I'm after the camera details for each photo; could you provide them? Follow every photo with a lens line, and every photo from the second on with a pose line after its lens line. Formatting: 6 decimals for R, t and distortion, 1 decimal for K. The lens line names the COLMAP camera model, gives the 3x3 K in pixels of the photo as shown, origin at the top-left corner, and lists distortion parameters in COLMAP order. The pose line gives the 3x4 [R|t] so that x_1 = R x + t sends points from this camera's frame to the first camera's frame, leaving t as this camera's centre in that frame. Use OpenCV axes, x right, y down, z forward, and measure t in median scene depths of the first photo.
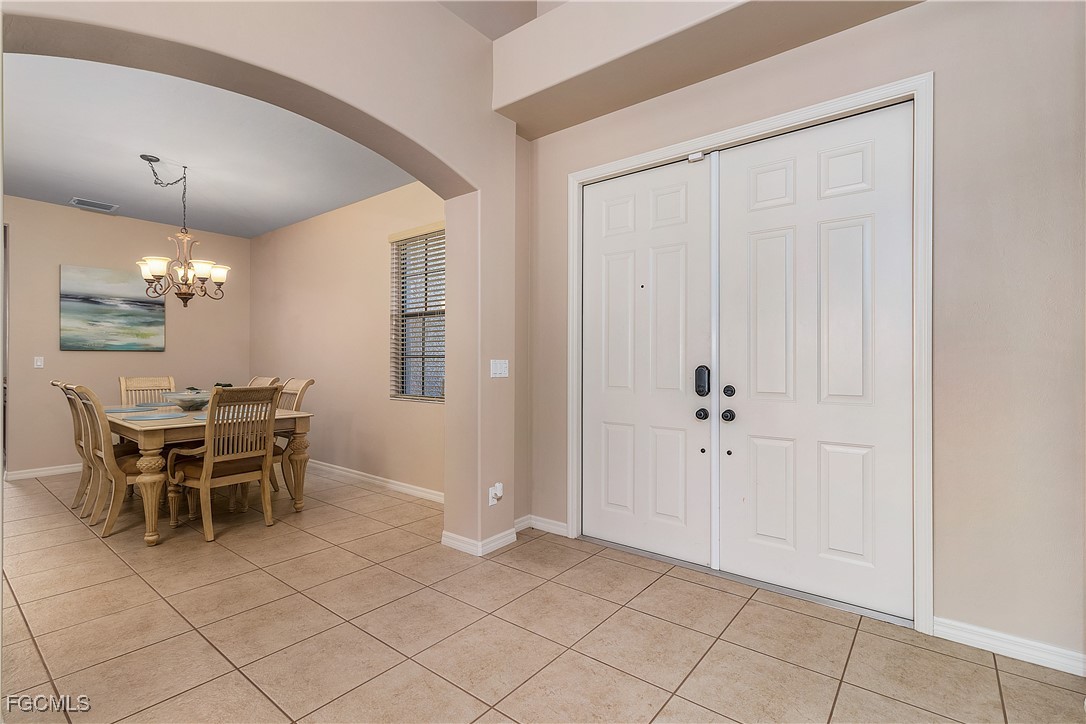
lens RADIAL K [[496.2, 0, 552.9], [0, 496.2, 365.1], [0, 0, 1]] dist [0.000392, 0.000008]
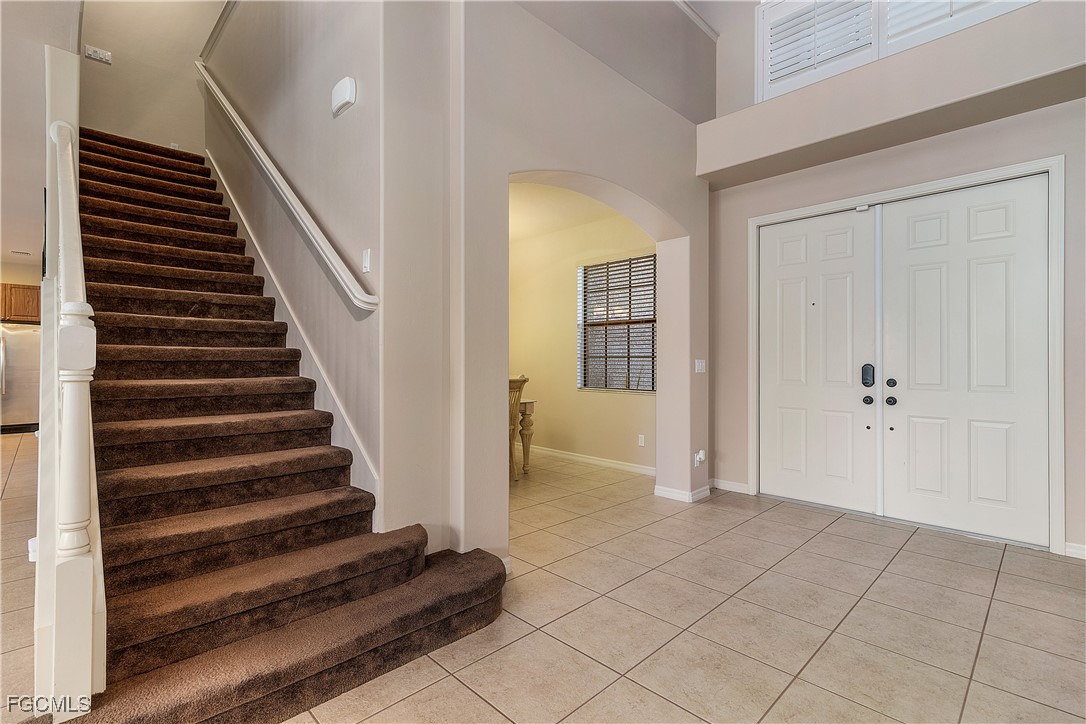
lens RADIAL K [[507.5, 0, 539.5], [0, 507.5, 363.2], [0, 0, 1]] dist [0.001090, -0.000611]
pose [[0.991685, 0.001019, -0.128688, -0.400332], [-0.001462, 0.999993, -0.003347, 0.004784], [0.128683, 0.003507, 0.991680, -0.471412]]
